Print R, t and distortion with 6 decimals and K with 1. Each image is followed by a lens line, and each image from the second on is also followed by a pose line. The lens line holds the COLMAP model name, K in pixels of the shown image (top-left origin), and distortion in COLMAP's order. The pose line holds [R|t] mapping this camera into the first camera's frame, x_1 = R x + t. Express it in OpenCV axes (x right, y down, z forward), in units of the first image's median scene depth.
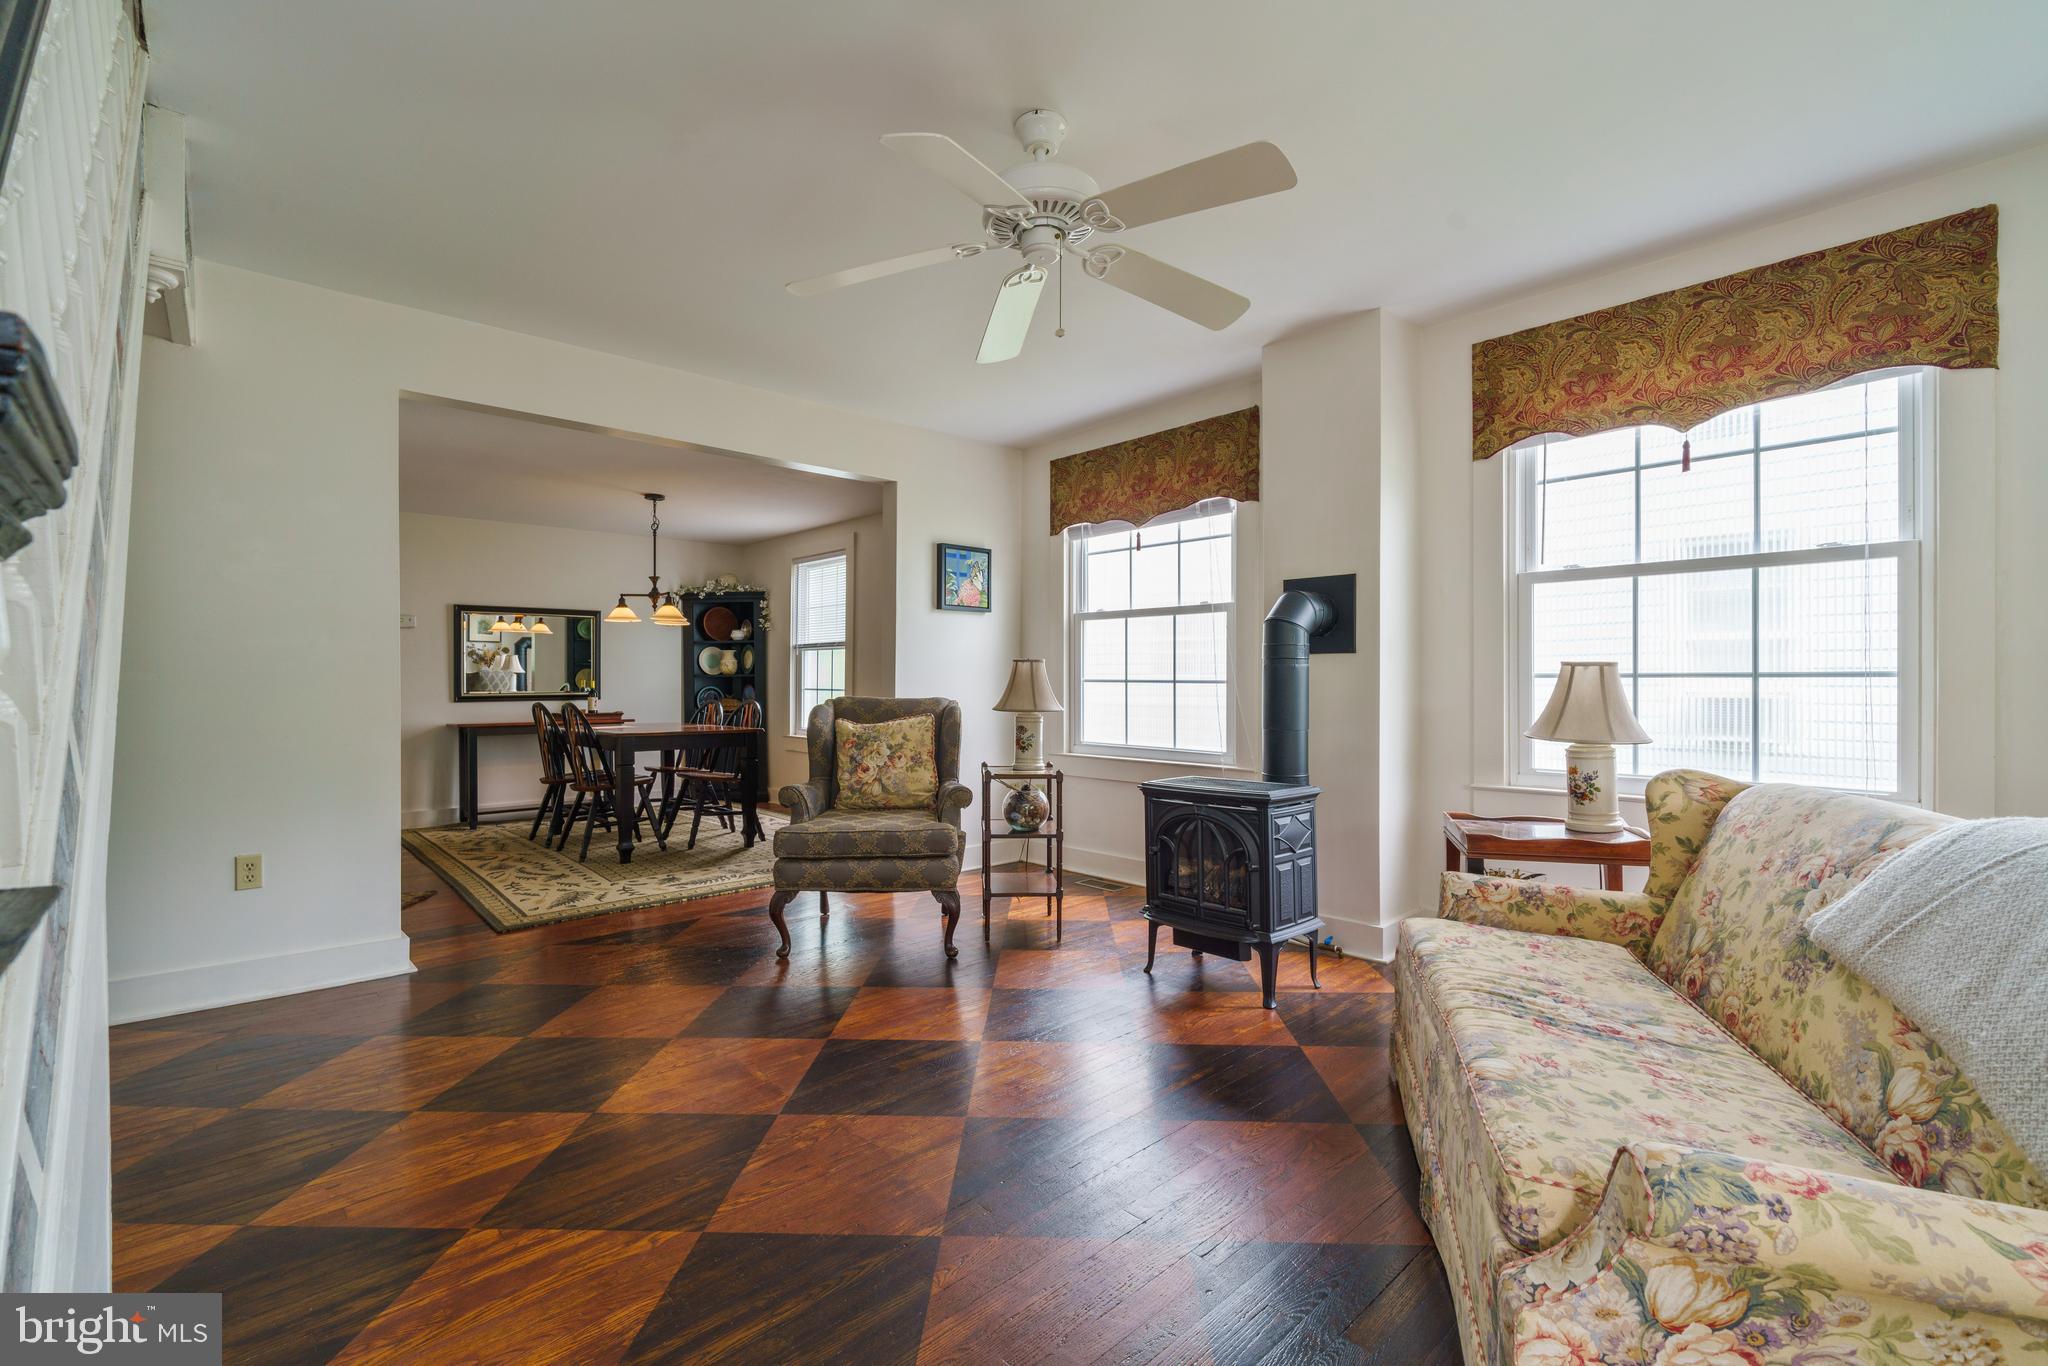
lens RADIAL K [[883.5, 0, 1023.7], [0, 883.5, 680.5], [0, 0, 1]] dist [-0.006230, 0.000712]
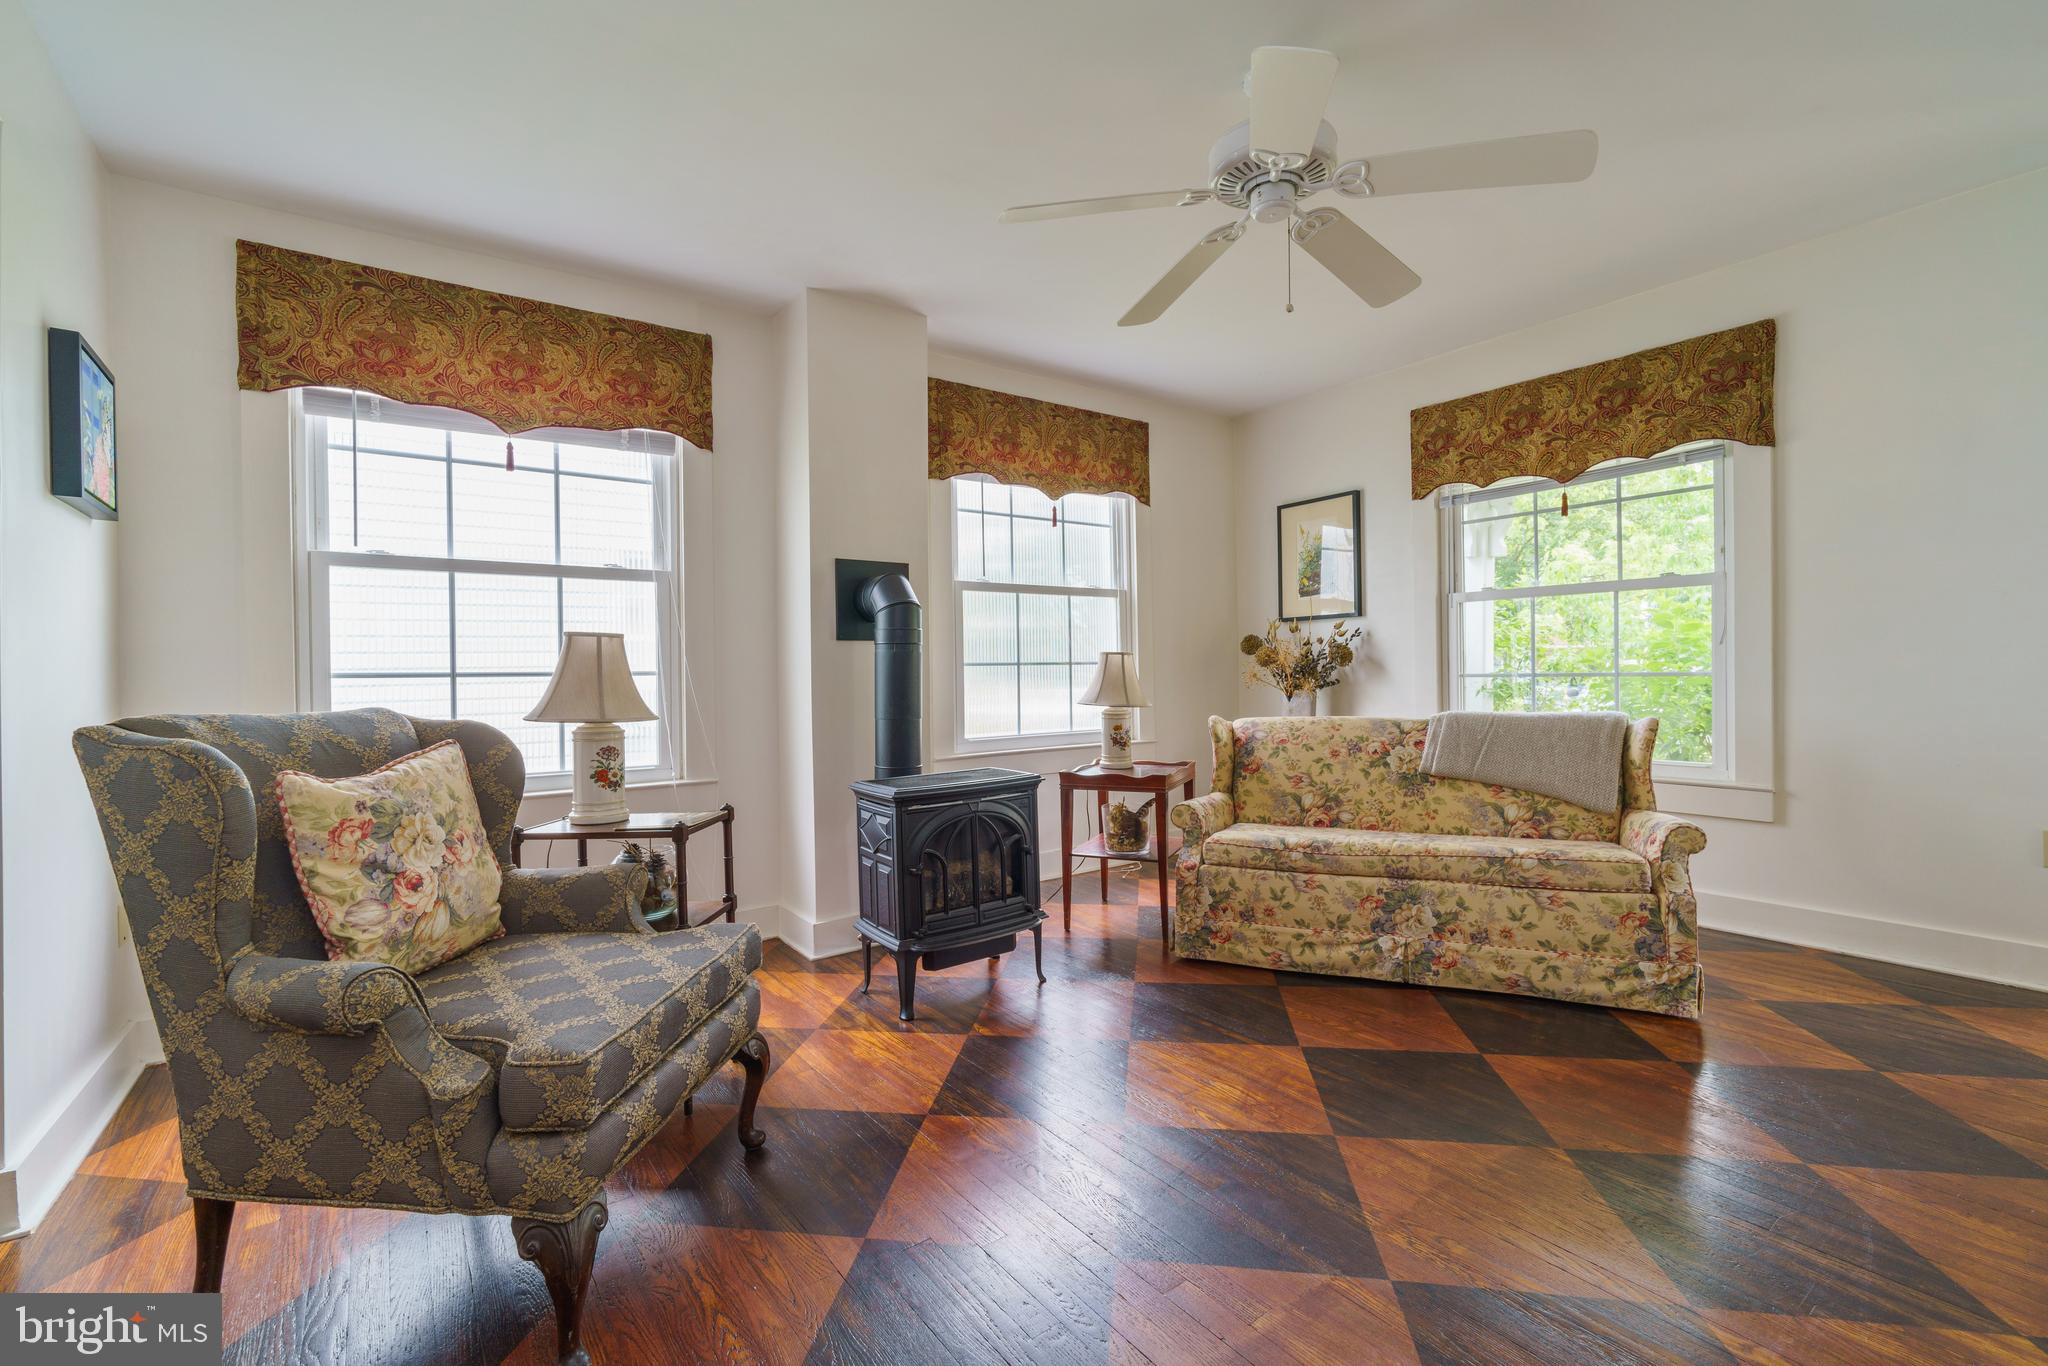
lens RADIAL K [[883.5, 0, 1025.5], [0, 883.5, 677.4], [0, 0, 1]] dist [-0.006230, 0.000712]
pose [[0.109358, -0.007650, 0.993973, -0.554149], [0.014750, 0.999873, 0.006072, 0.005782], [-0.993893, 0.013997, 0.109457, 0.663963]]
